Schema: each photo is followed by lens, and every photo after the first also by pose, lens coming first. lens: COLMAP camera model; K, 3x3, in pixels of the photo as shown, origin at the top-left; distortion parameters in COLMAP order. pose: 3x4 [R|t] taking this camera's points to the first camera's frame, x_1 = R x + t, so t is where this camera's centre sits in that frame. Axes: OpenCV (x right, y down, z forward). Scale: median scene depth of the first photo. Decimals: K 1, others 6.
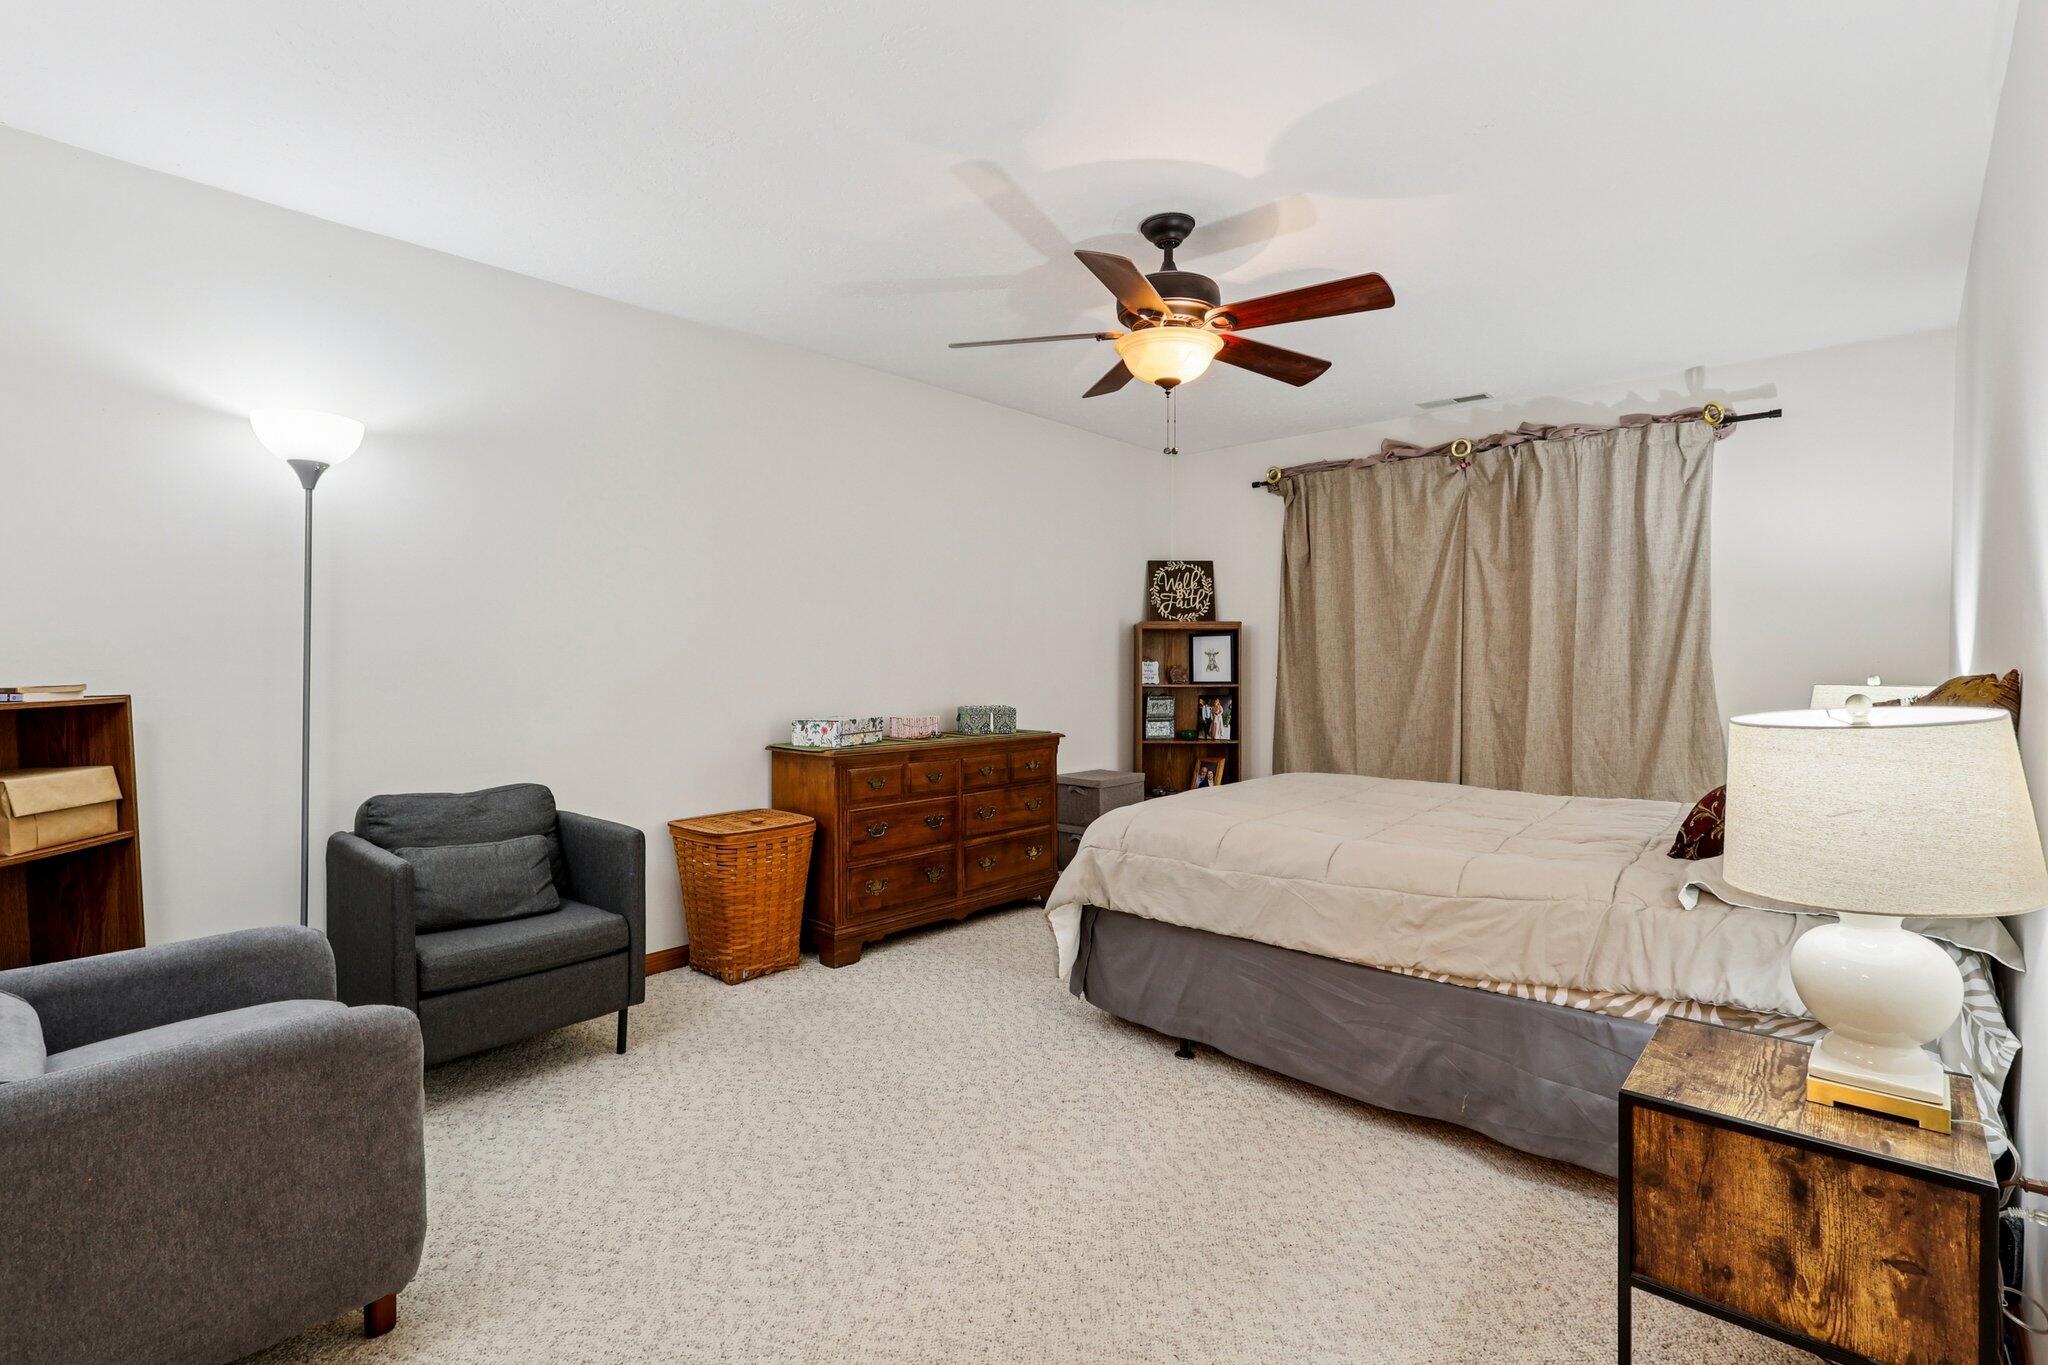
lens RADIAL K [[958.0, 0, 1021.6], [0, 958.0, 686.2], [0, 0, 1]] dist [-0.000469, 0.001583]
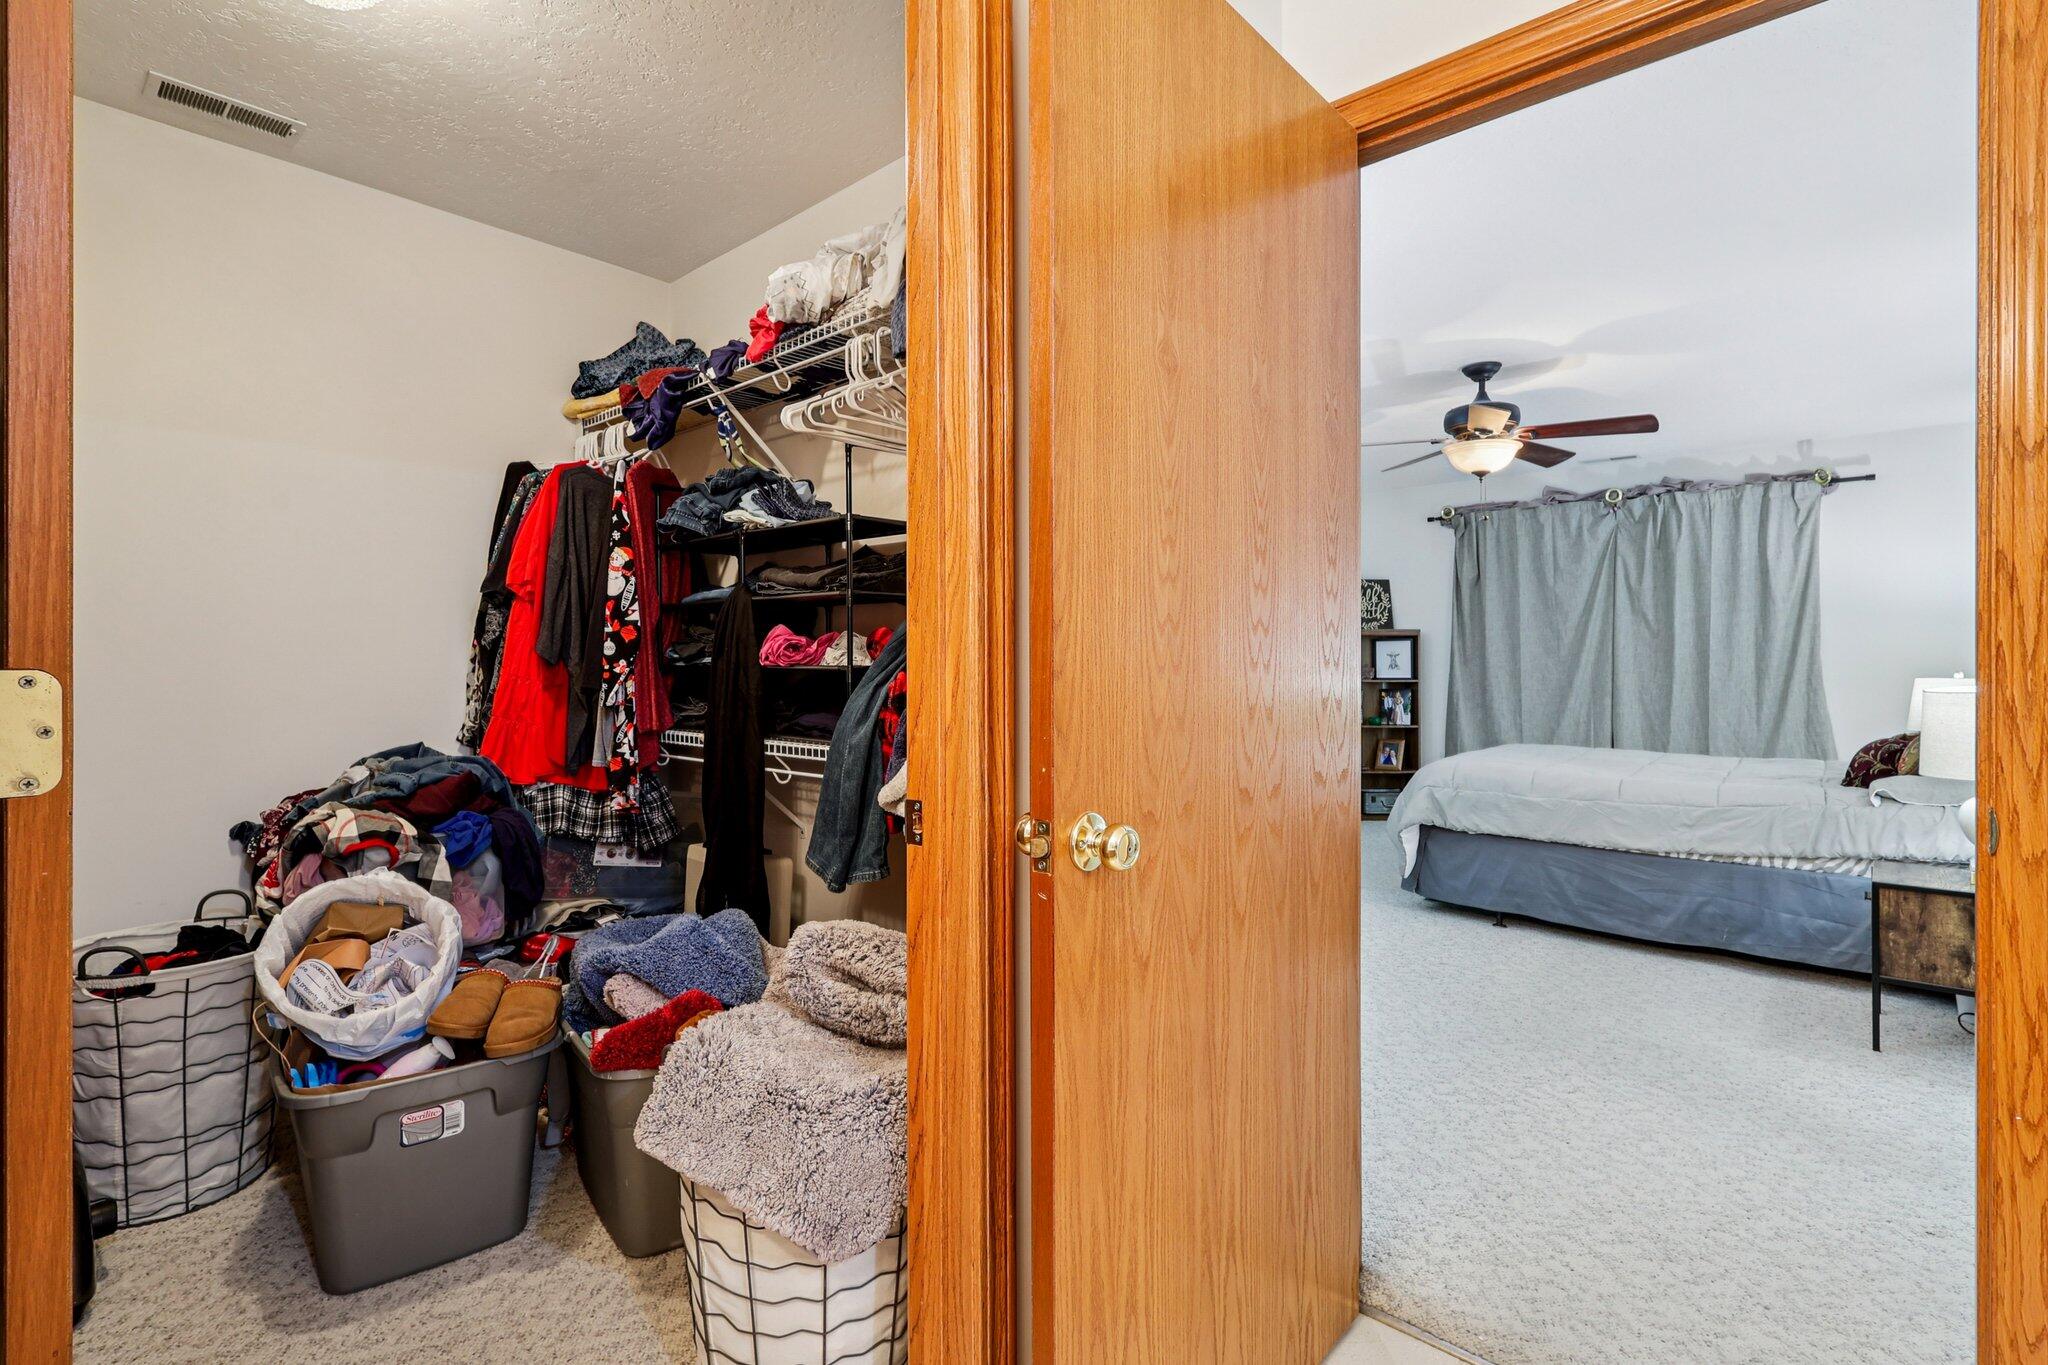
lens RADIAL K [[958.0, 0, 1026.5], [0, 958.0, 669.2], [0, 0, 1]] dist [-0.000469, 0.001583]
pose [[0.999978, 0.002951, -0.005957, -0.367870], [-0.003061, 0.999821, -0.018657, 0.011955], [0.005901, 0.018675, 0.999808, -0.327044]]
